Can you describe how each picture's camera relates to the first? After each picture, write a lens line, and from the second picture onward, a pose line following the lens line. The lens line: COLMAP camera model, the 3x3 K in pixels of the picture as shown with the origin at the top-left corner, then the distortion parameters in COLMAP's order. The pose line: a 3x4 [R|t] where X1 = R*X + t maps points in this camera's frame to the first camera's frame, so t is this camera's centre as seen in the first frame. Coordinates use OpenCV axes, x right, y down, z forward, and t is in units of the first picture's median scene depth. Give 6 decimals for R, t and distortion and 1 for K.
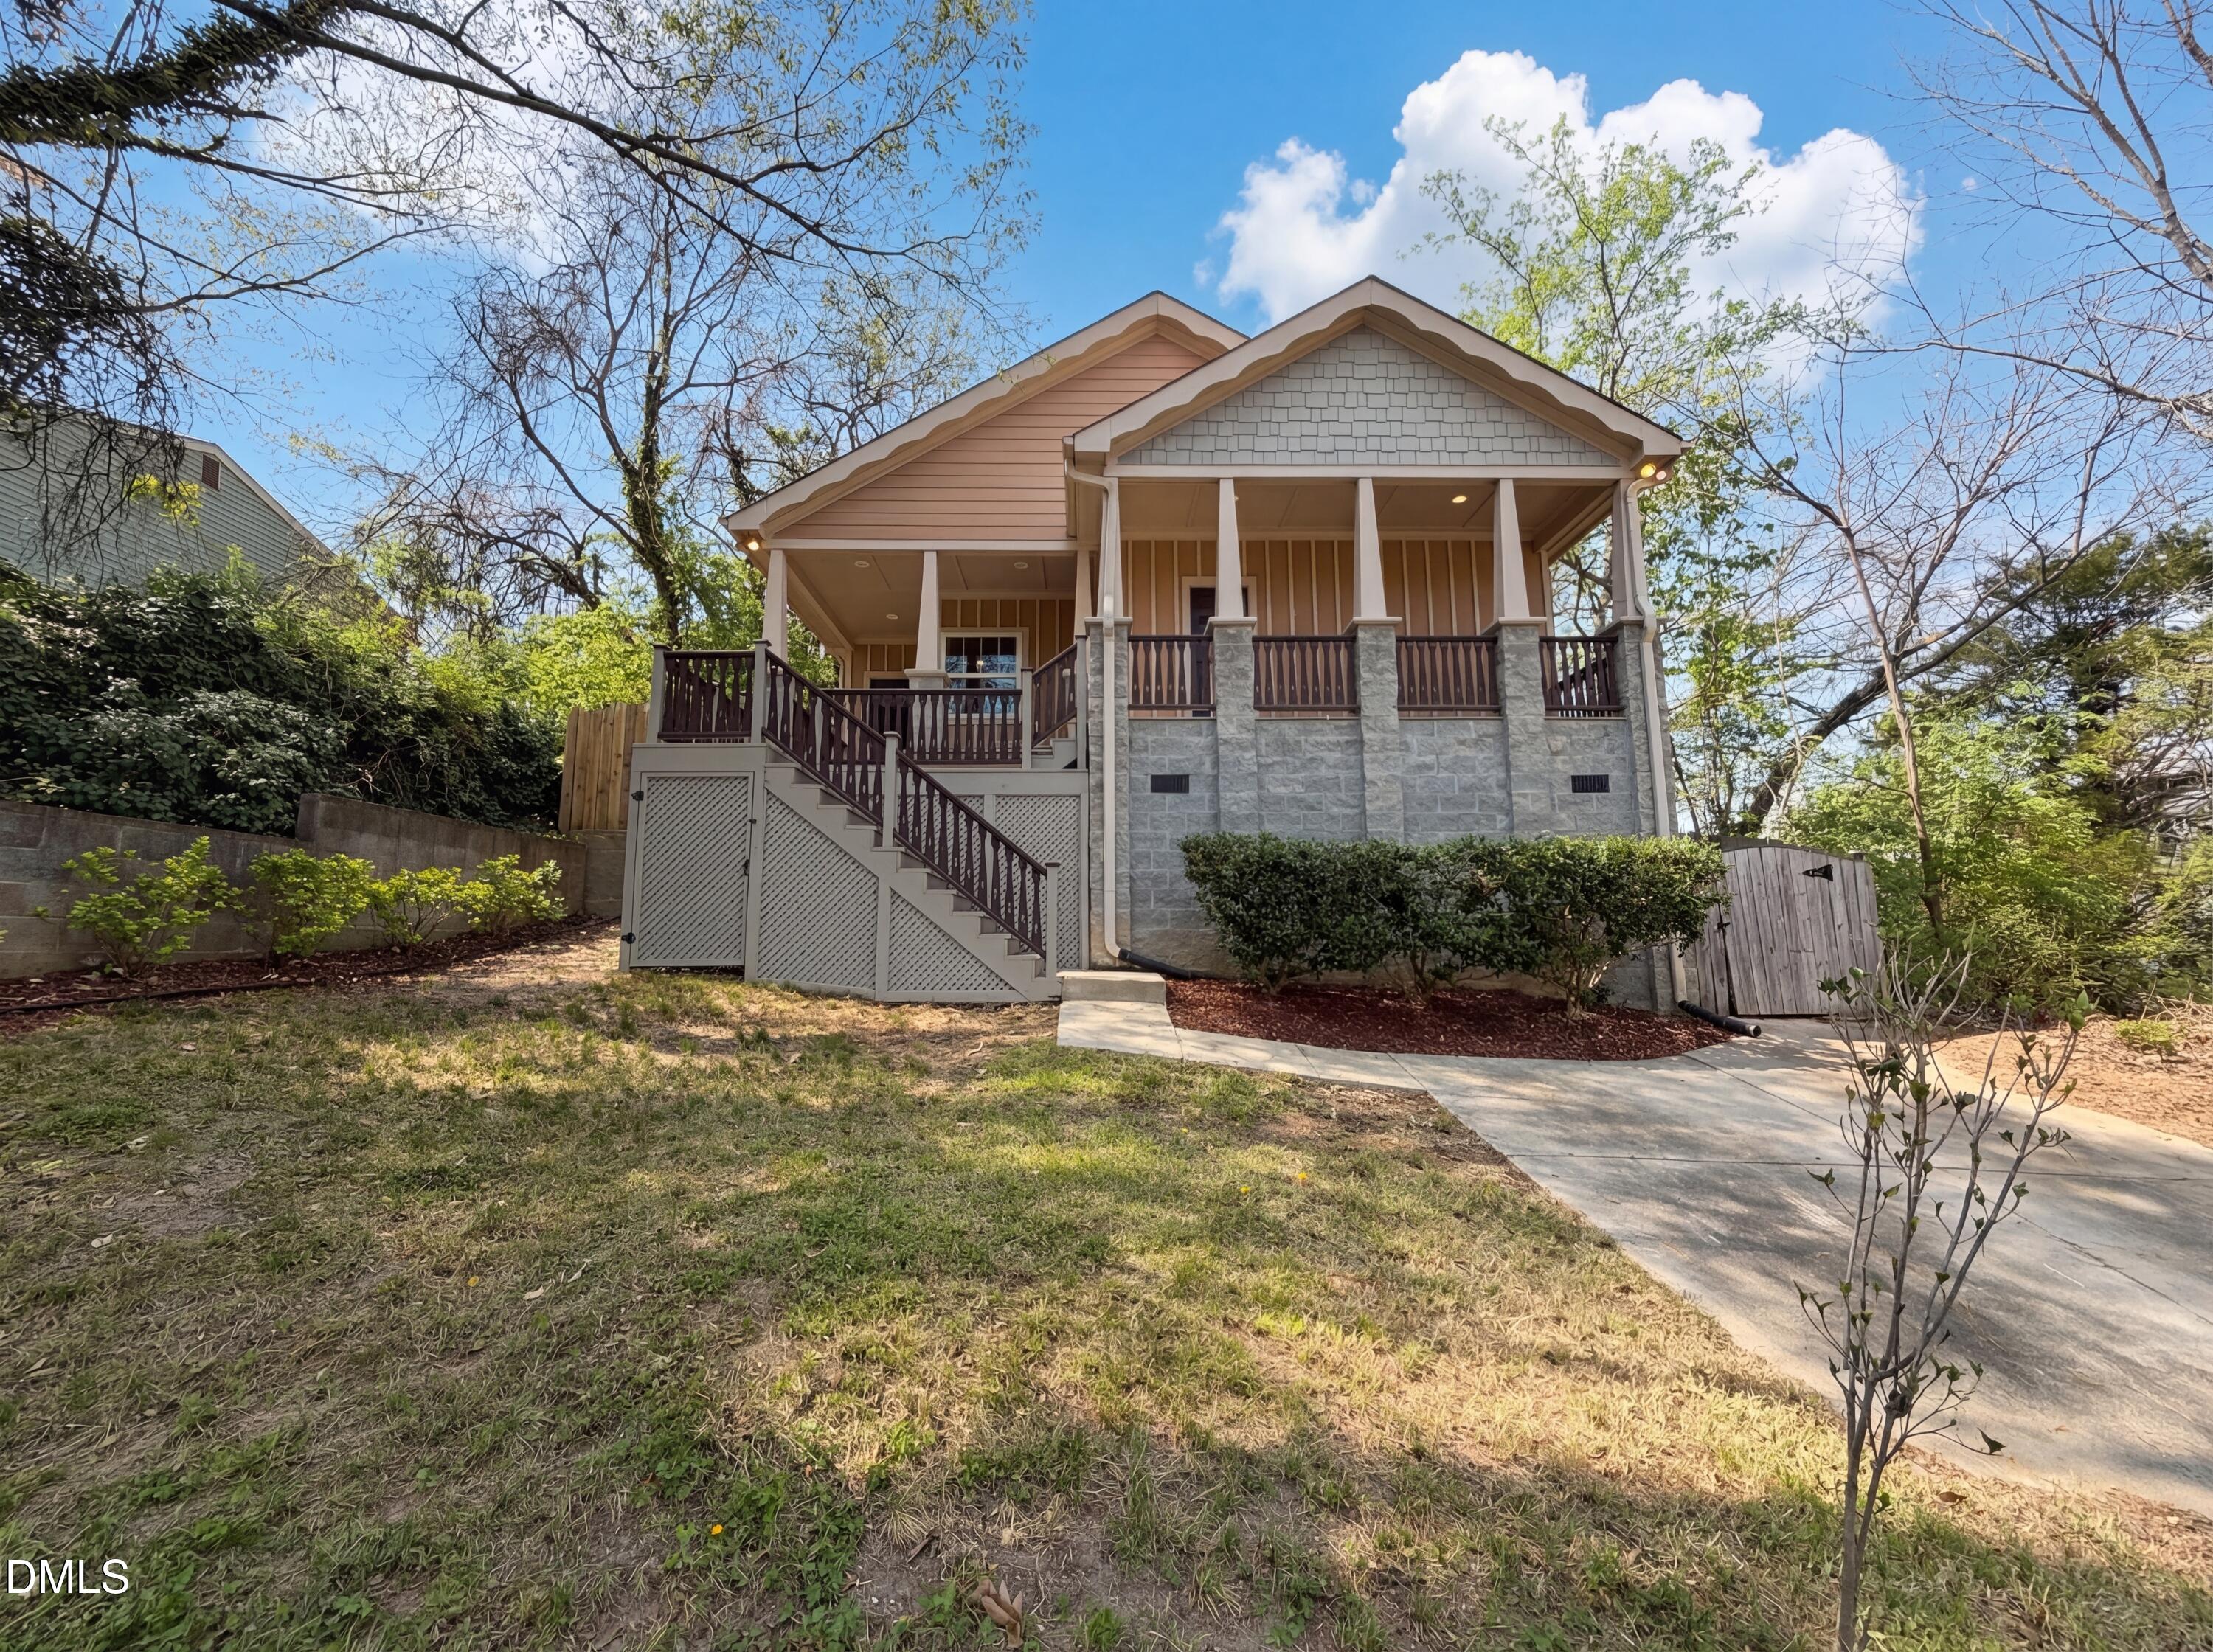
lens RADIAL K [[885.0, 0, 1104.6], [0, 885.0, 821.0], [0, 0, 1]] dist [0.003536, 0.000359]
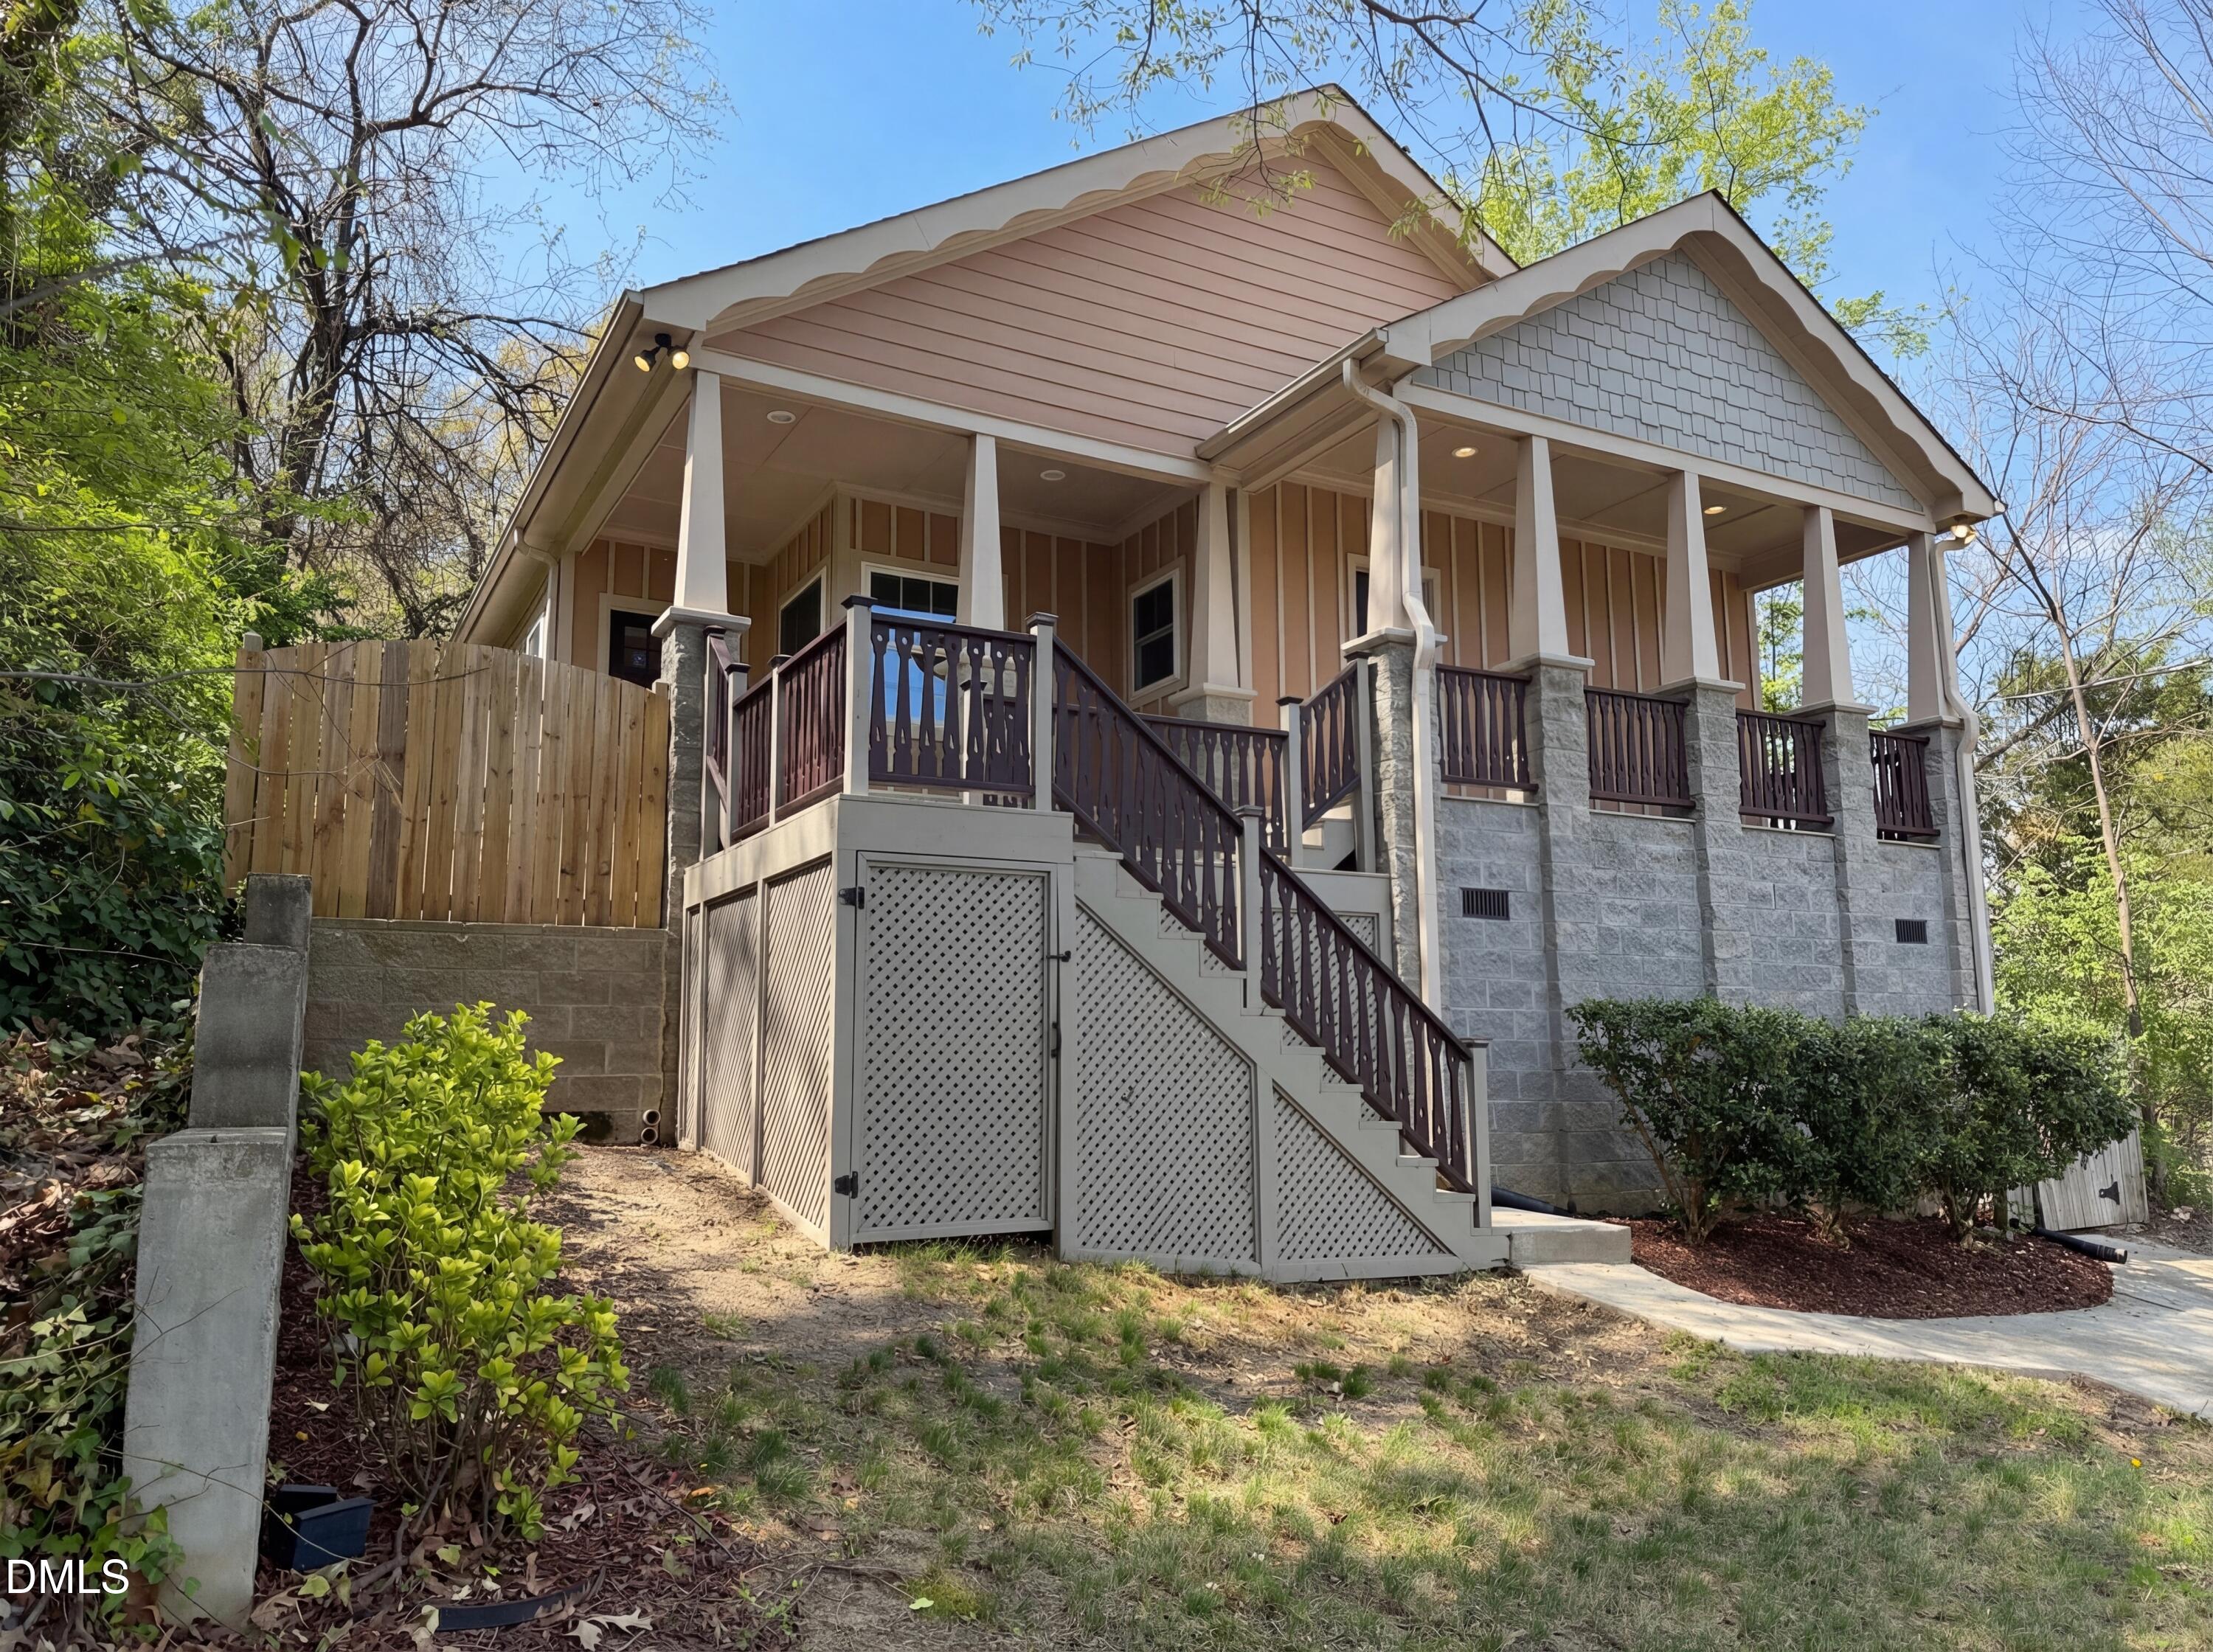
lens RADIAL K [[1570.0, 0, 1105.0], [0, 1570.0, 832.6], [0, 0, 1]] dist [0.026294, -0.000821]
pose [[0.883111, 0.070720, 0.463803, -0.690107], [-0.060315, 0.997484, -0.037250, -0.034273], [-0.465270, 0.004922, 0.885155, 0.125703]]
